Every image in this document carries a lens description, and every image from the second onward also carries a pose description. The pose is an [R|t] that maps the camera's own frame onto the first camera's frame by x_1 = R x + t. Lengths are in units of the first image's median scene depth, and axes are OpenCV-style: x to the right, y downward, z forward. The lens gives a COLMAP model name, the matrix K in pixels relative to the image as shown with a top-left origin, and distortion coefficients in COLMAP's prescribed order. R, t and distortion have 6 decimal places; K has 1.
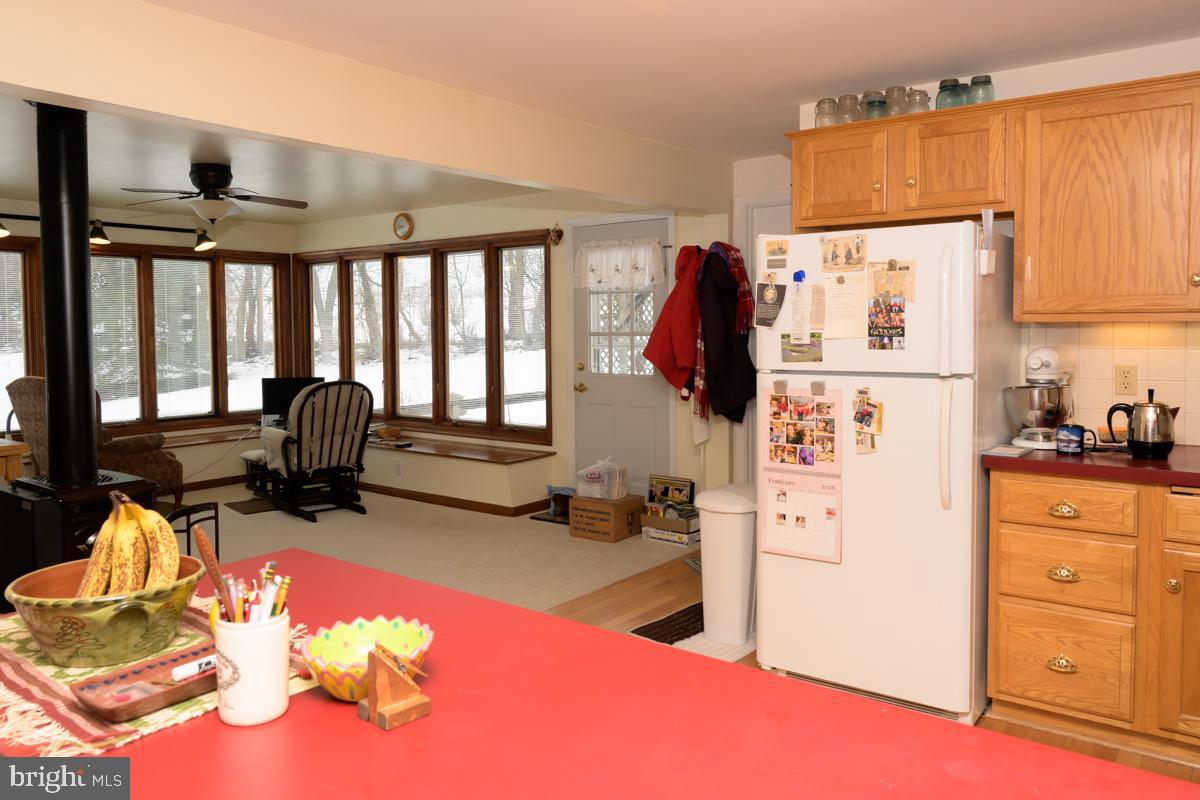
lens RADIAL K [[899.3, 0, 607.8], [0, 899.3, 359.7], [0, 0, 1]] dist [-0.014907, -0.012961]
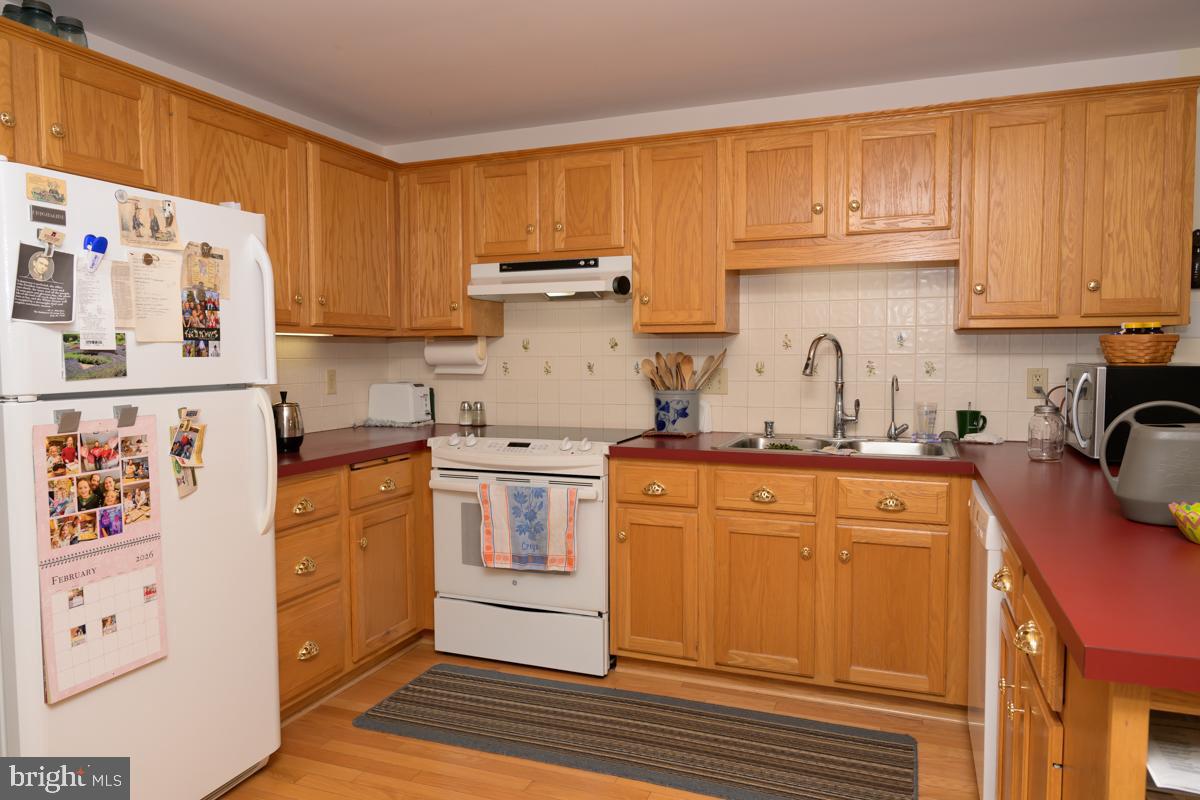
lens RADIAL K [[803.5, 0, 597.6], [0, 803.5, 402.0], [0, 0, 1]] dist [-0.000123, 0.001902]
pose [[-0.288946, -0.045224, 0.956276, -0.443020], [0.051173, 0.996726, 0.062599, 0.001735], [-0.955977, 0.067023, -0.285686, 0.831055]]
